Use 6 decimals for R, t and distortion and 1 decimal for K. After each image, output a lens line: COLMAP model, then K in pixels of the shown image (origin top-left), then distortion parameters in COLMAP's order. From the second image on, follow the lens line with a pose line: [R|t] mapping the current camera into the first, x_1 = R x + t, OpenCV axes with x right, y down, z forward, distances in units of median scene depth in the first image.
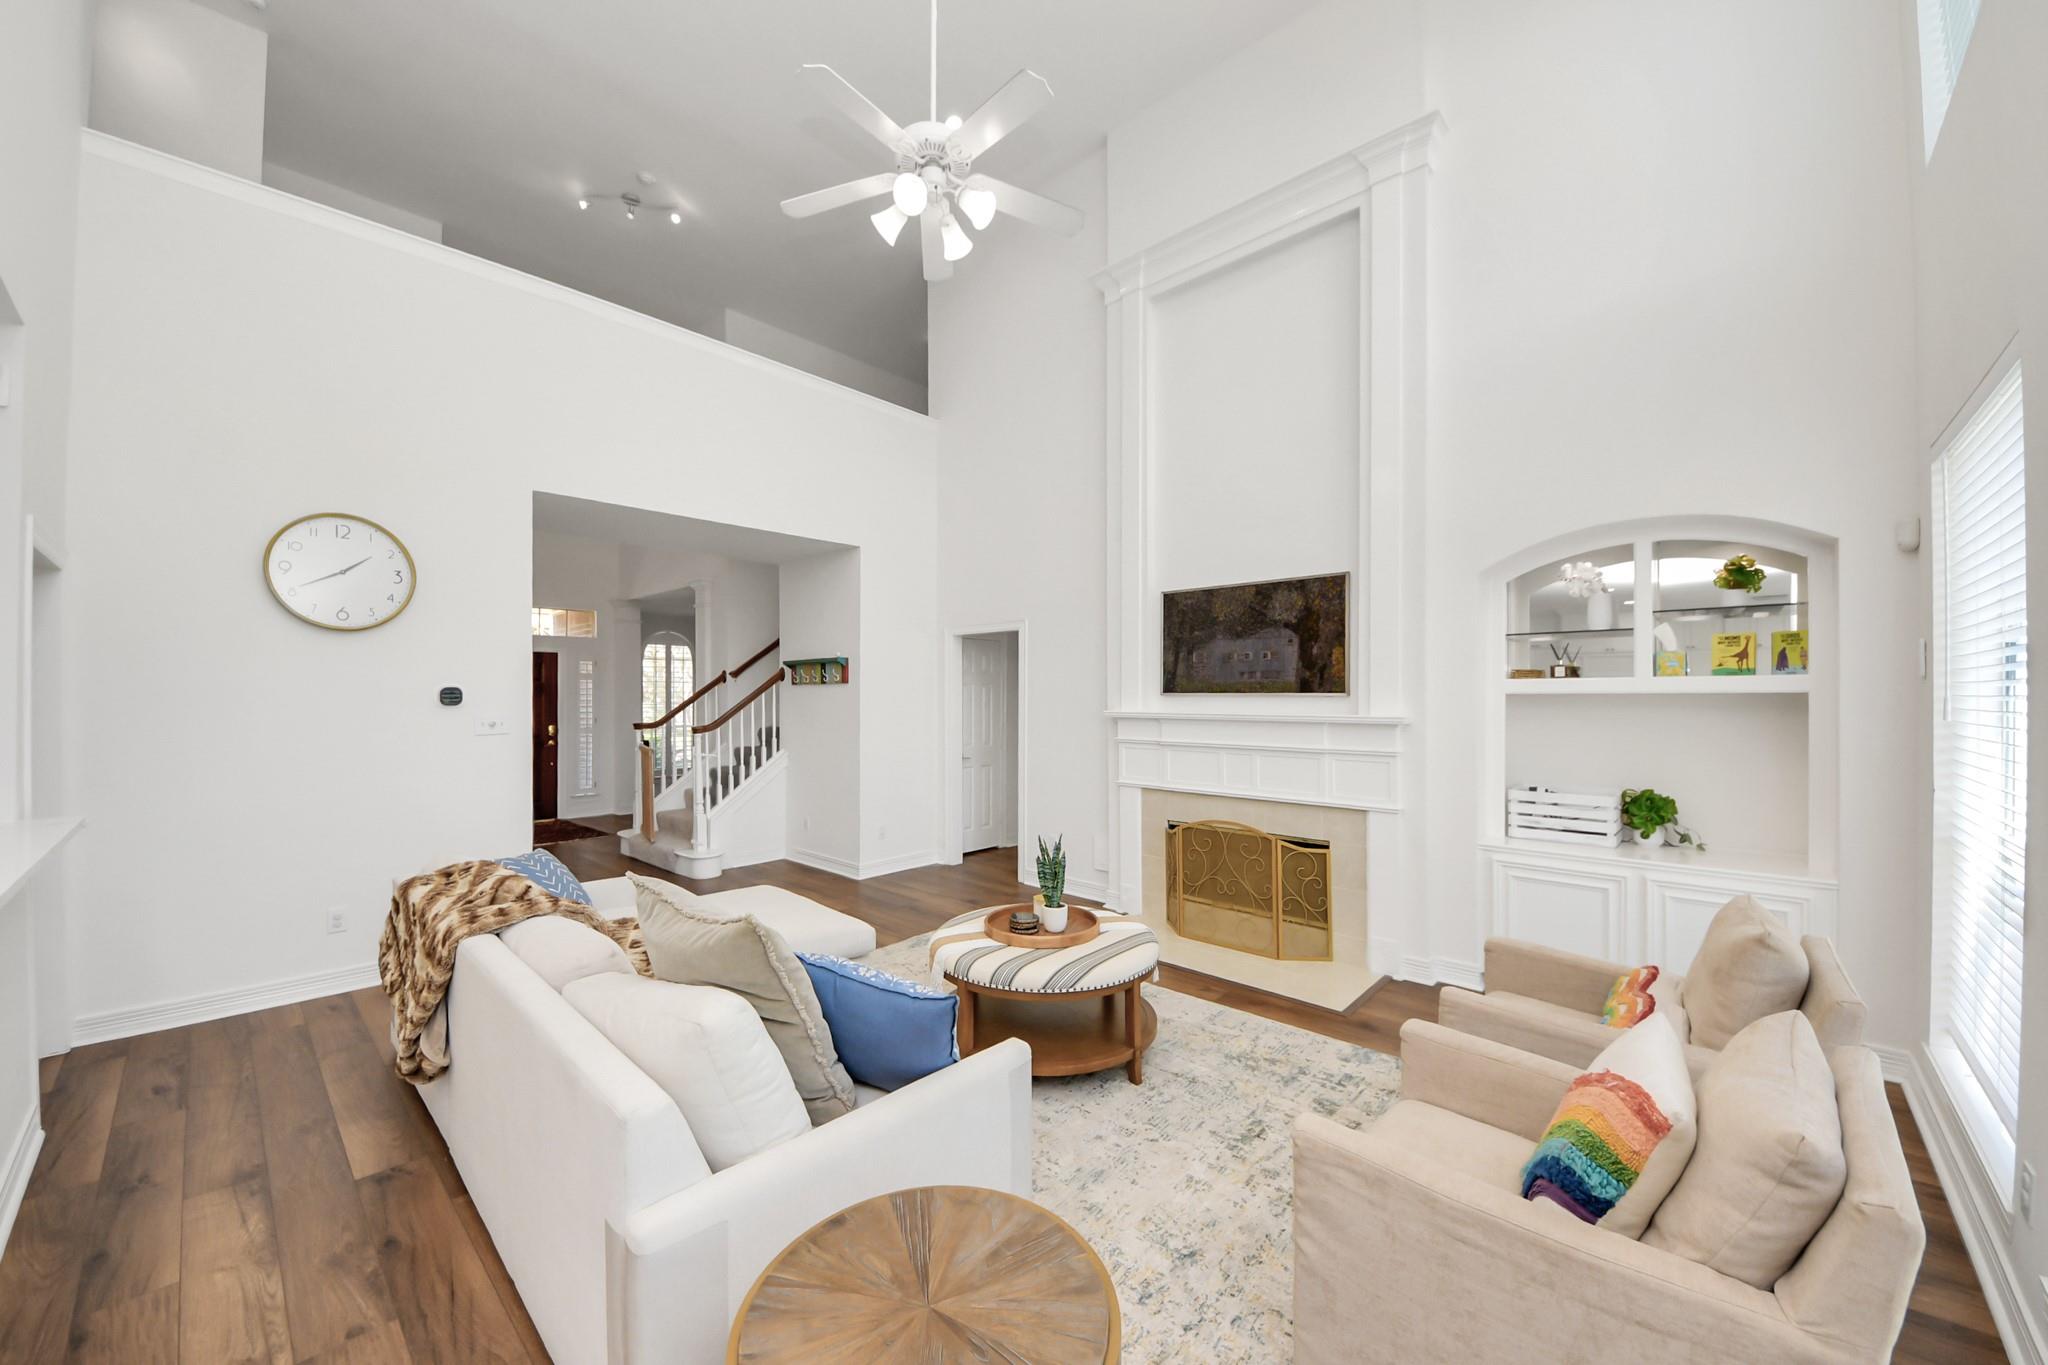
lens RADIAL K [[740.9, 0, 1000.4], [0, 740.9, 691.5], [0, 0, 1]] dist [0.015400, -0.008500]
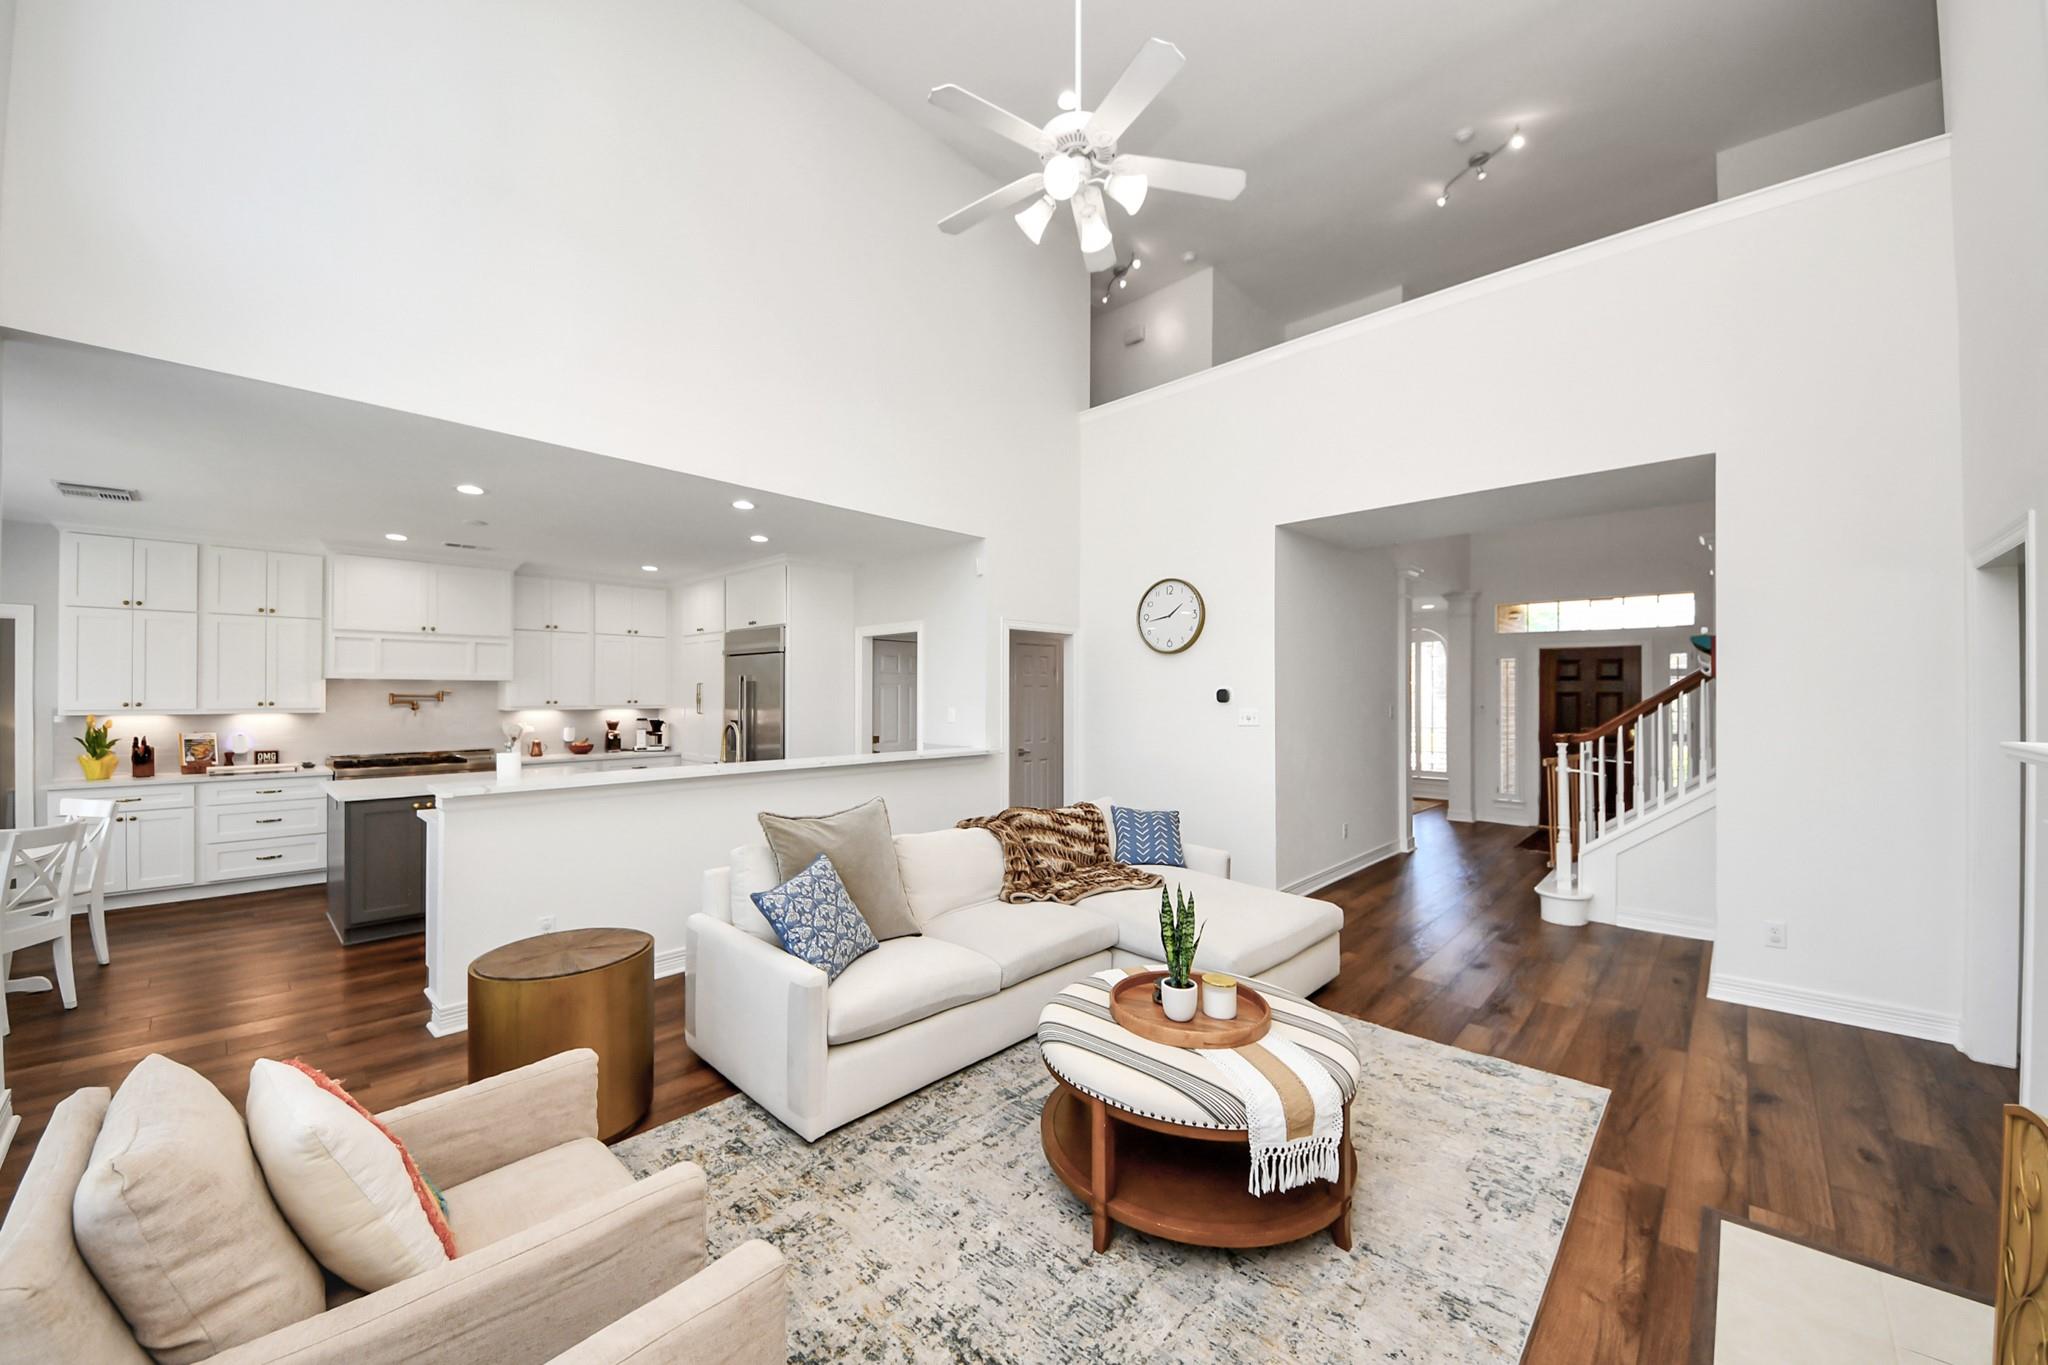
lens RADIAL K [[743.2, 0, 1025.6], [0, 743.2, 690.2], [0, 0, 1]] dist [0.000158, -0.008444]
pose [[0.024691, -0.005528, -0.999680, 0.572558], [0.000637, 0.999985, -0.005514, 0.003332], [0.999695, -0.000500, 0.024694, 0.593310]]
